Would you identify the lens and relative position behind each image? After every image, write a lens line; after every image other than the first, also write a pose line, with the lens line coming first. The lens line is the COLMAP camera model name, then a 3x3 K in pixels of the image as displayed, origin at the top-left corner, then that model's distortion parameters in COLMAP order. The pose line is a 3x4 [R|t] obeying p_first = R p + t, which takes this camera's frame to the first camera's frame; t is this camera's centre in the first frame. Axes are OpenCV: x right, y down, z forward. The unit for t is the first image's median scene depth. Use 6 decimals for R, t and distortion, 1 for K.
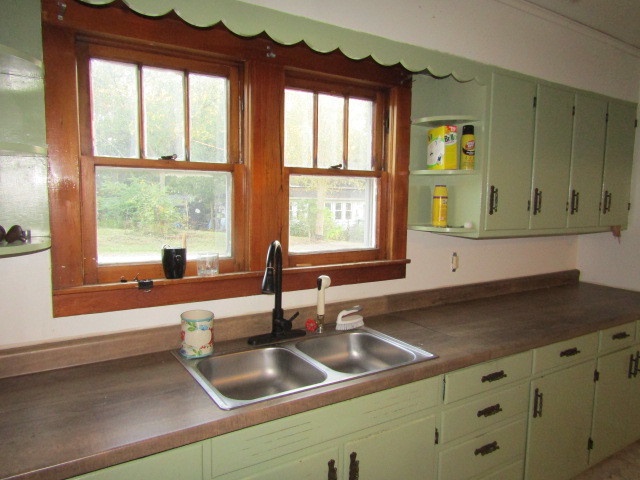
lens RADIAL K [[461.6, 0, 320.0], [0, 461.6, 240.0], [0, 0, 1]] dist [0.000045, -0.007391]
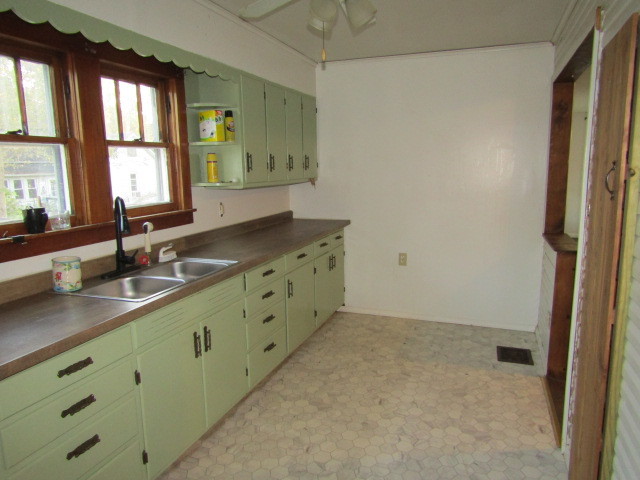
lens RADIAL K [[461.6, 0, 320.0], [0, 461.6, 240.0], [0, 0, 1]] dist [0.000045, -0.007391]
pose [[0.798621, -0.128889, 0.587870, -0.347078], [0.092514, 0.991480, 0.091700, 0.046118], [-0.594681, -0.018847, 0.803741, -0.331832]]
